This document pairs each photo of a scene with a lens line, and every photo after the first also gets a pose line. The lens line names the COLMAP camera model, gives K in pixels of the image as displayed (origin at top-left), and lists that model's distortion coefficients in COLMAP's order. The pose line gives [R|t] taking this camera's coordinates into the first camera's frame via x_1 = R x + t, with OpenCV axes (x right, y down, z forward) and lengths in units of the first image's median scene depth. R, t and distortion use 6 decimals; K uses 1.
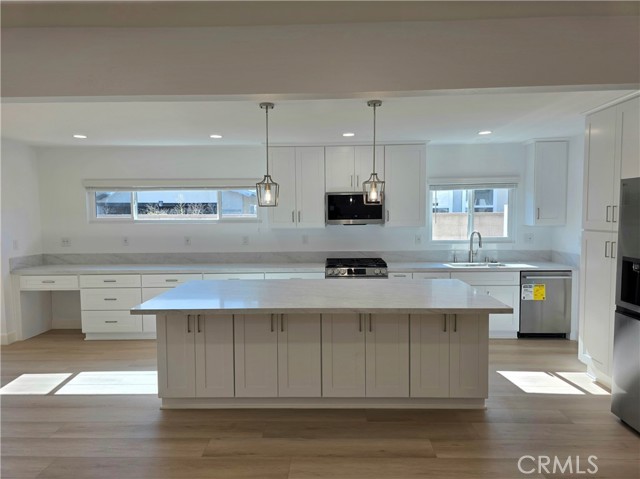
lens RADIAL K [[435.0, 0, 324.2], [0, 435.0, 241.3], [0, 0, 1]] dist [0.087598, -0.092610]
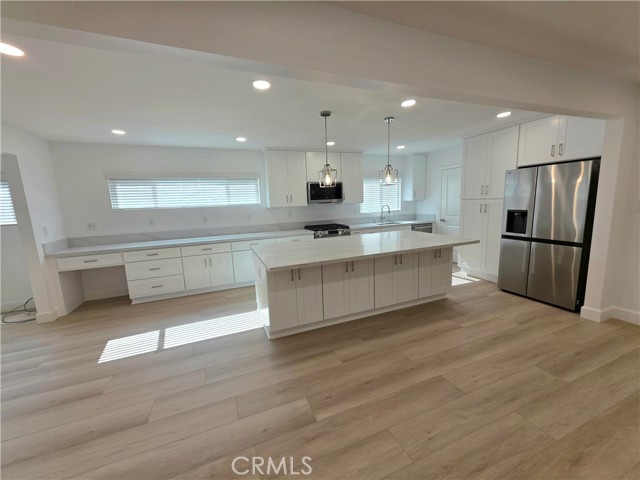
lens RADIAL K [[253.9, 0, 320.7], [0, 253.9, 237.5], [0, 0, 1]] dist [0.009490, 0.000028]
pose [[0.916639, -0.084118, 0.390764, -0.326347], [0.054019, 0.994707, 0.087410, 0.005038], [-0.396048, -0.059015, 0.916331, 0.157333]]
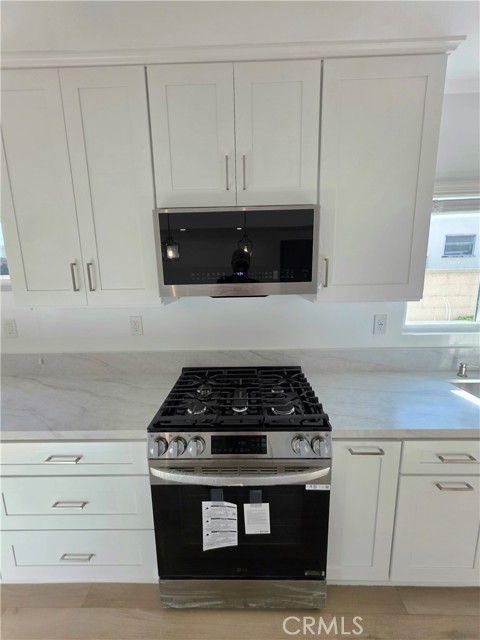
lens RADIAL K [[253.9, 0, 240.0], [0, 253.9, 320.0], [0, 0, 1]] dist [0.009490, 0.000028]
pose [[0.999948, -0.009138, -0.004519, 0.076308], [0.009587, 0.993643, 0.112170, -0.044493], [0.003465, -0.112208, 0.993679, 0.802463]]
